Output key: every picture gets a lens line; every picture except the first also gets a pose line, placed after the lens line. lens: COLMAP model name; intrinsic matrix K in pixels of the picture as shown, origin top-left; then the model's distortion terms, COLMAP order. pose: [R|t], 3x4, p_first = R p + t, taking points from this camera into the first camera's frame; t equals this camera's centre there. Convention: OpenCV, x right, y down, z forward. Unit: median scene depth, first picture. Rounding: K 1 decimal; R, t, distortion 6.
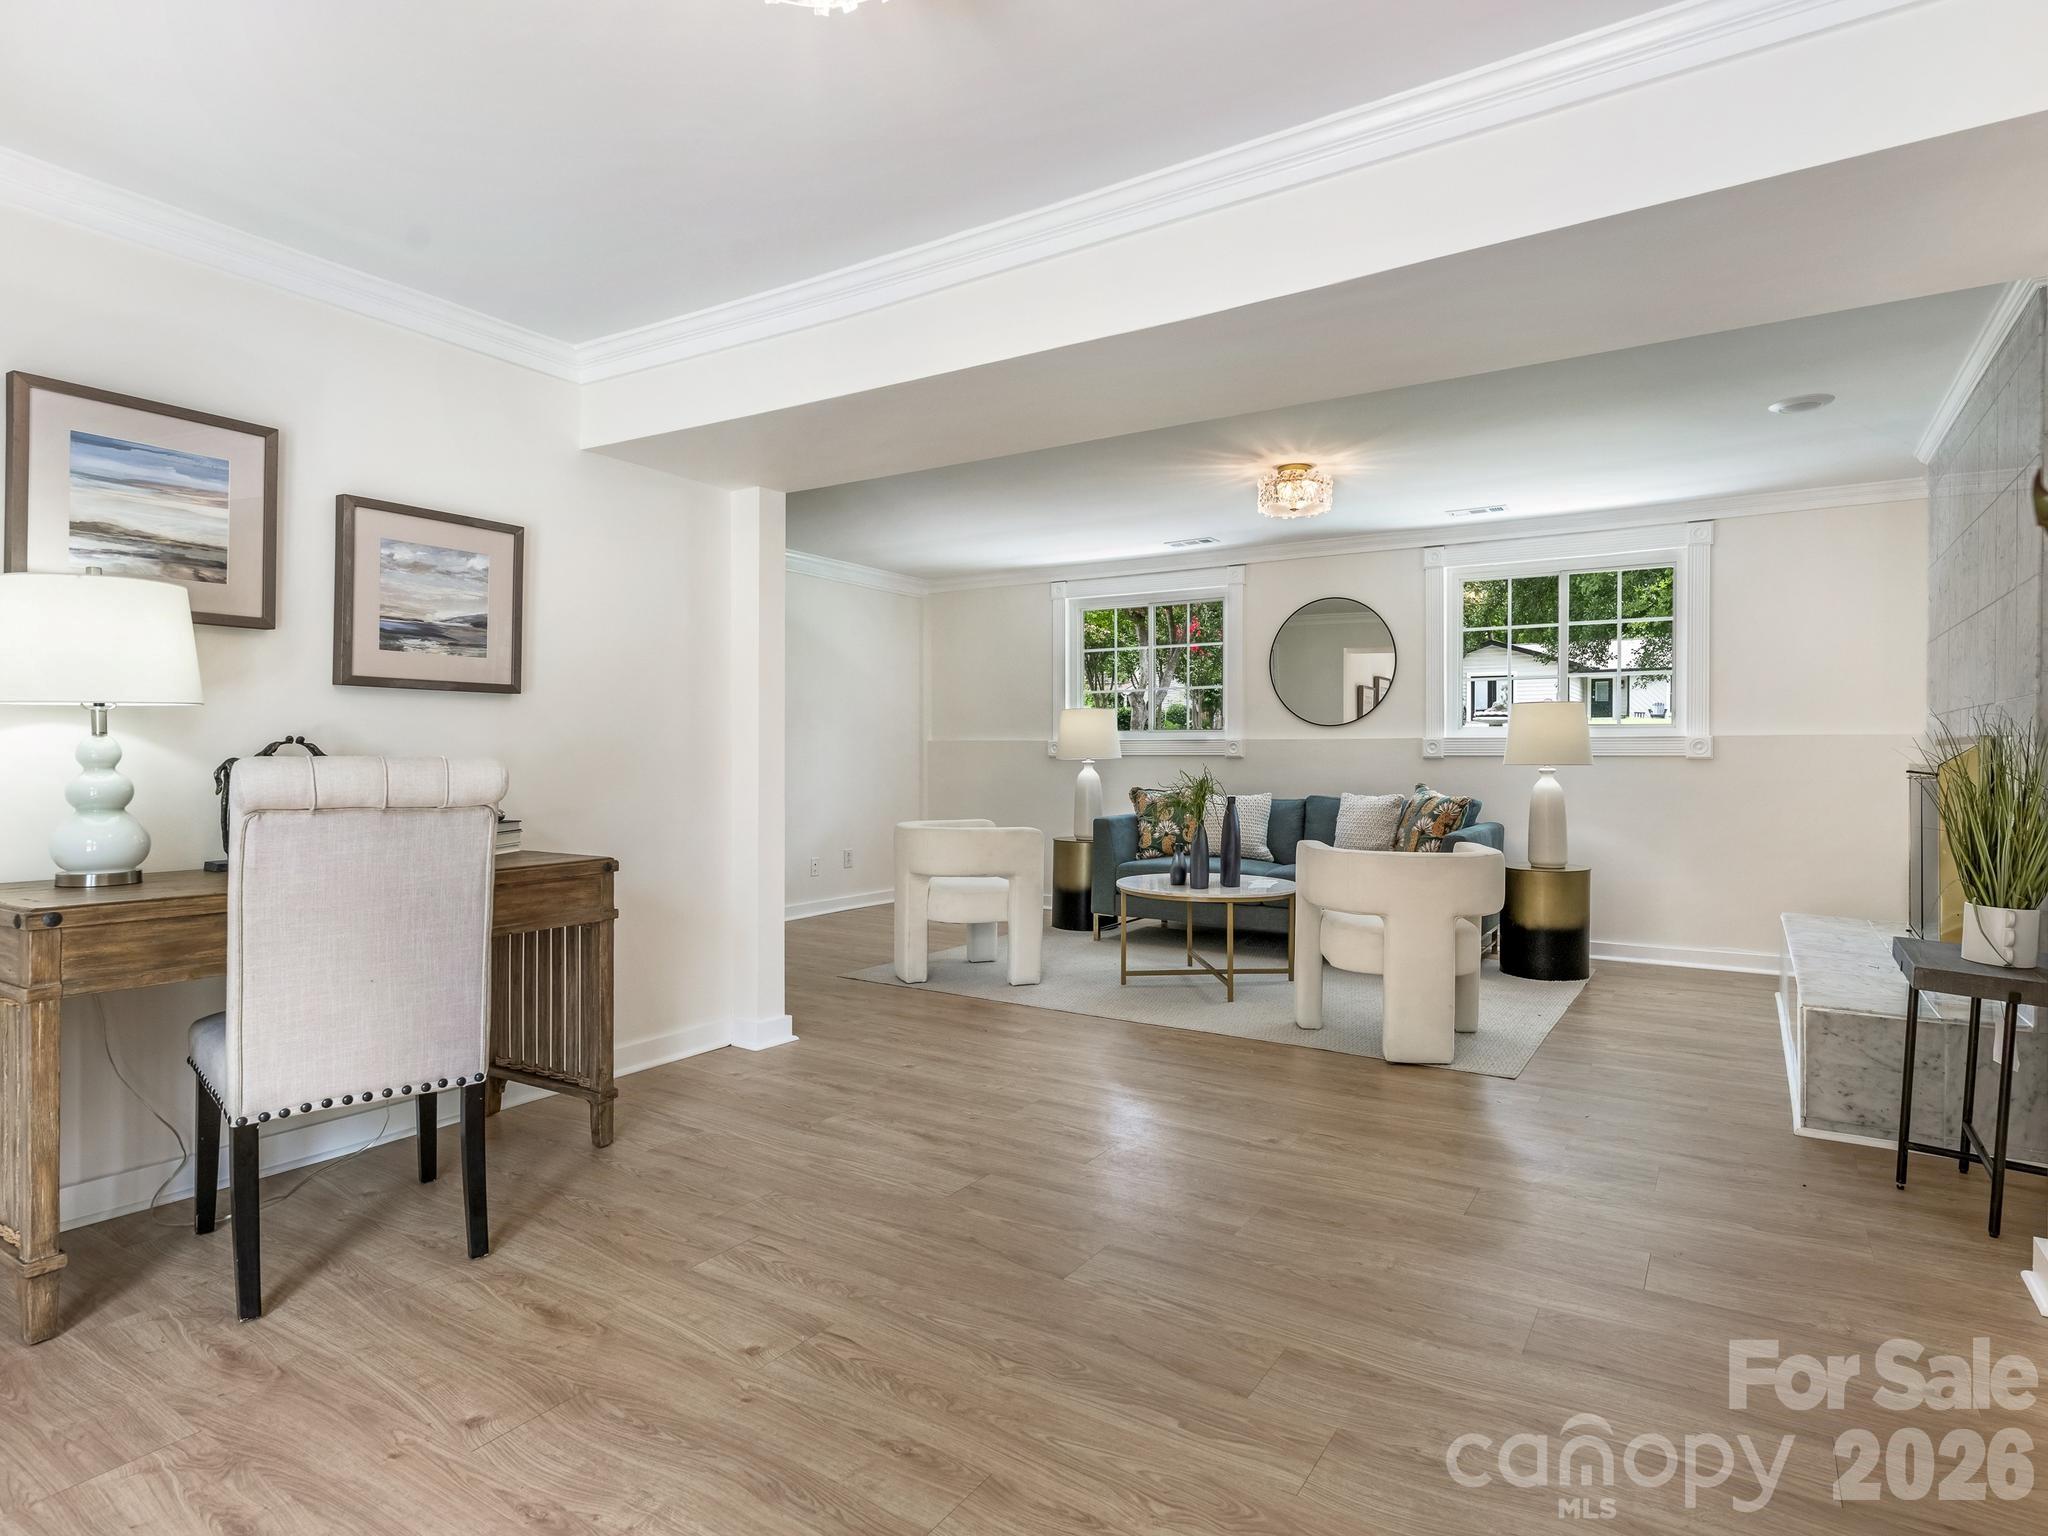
lens RADIAL K [[1110.4, 0, 1029.2], [0, 1110.4, 760.4], [0, 0, 1]] dist [-0.000228, 0.000231]
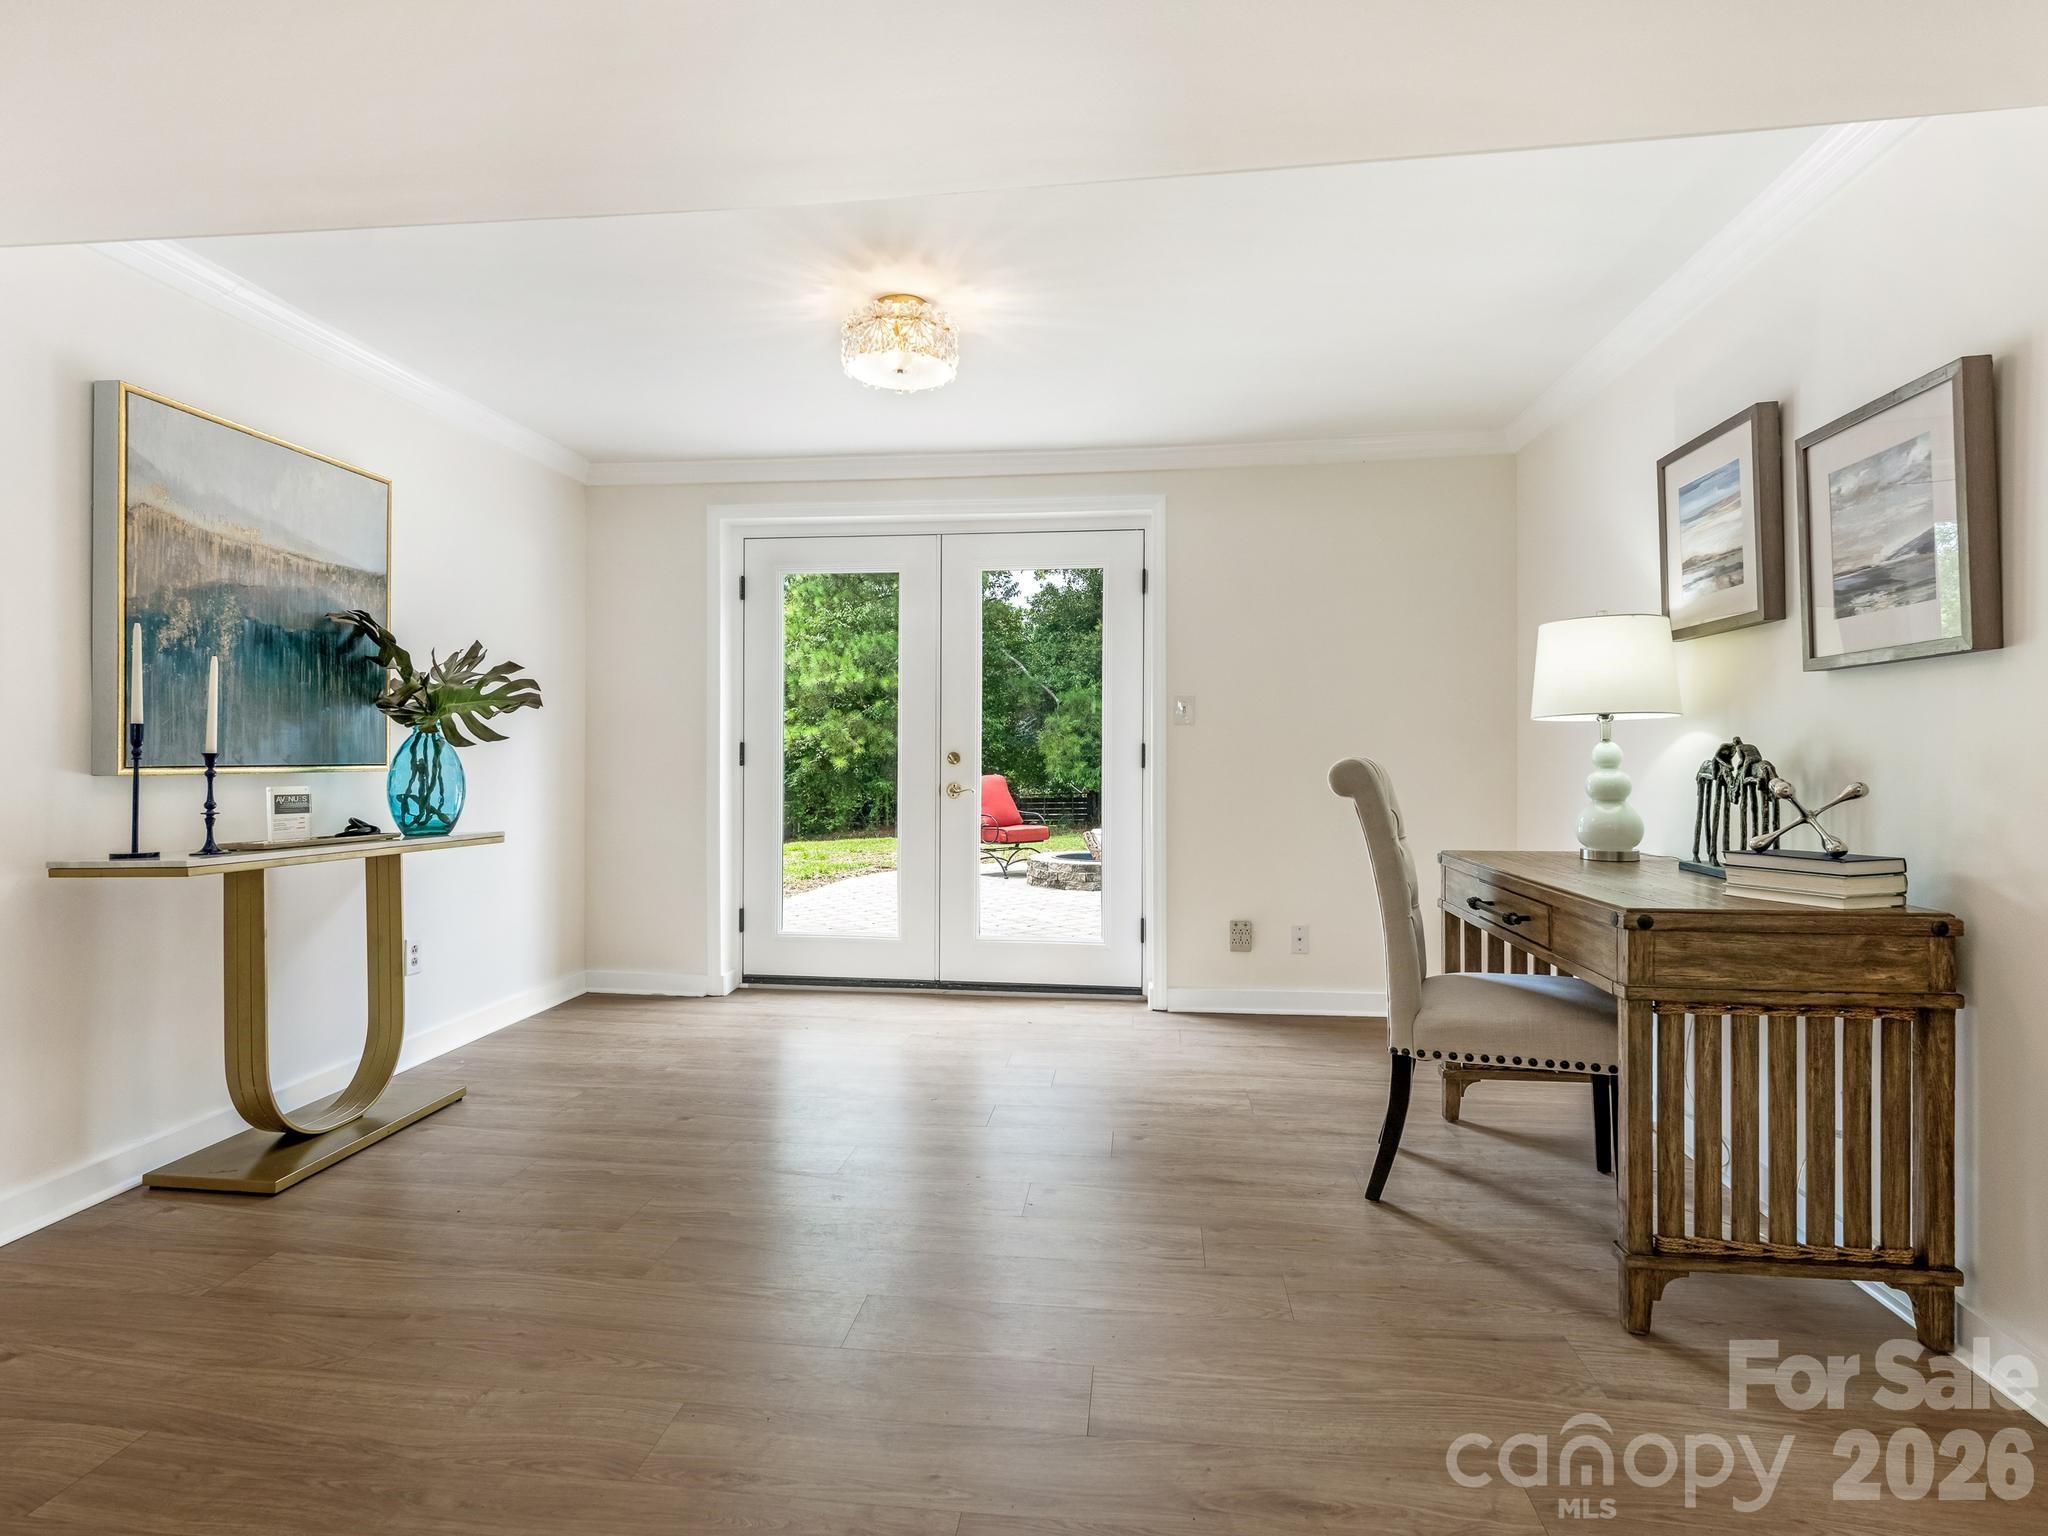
lens RADIAL K [[1110.4, 0, 1022.6], [0, 1110.4, 757.0], [0, 0, 1]] dist [-0.000228, 0.000231]
pose [[-0.896334, -0.001269, -0.443378, 0.252830], [-0.003223, 0.999988, 0.003654, -0.006105], [0.443368, 0.004704, -0.896328, 1.432246]]
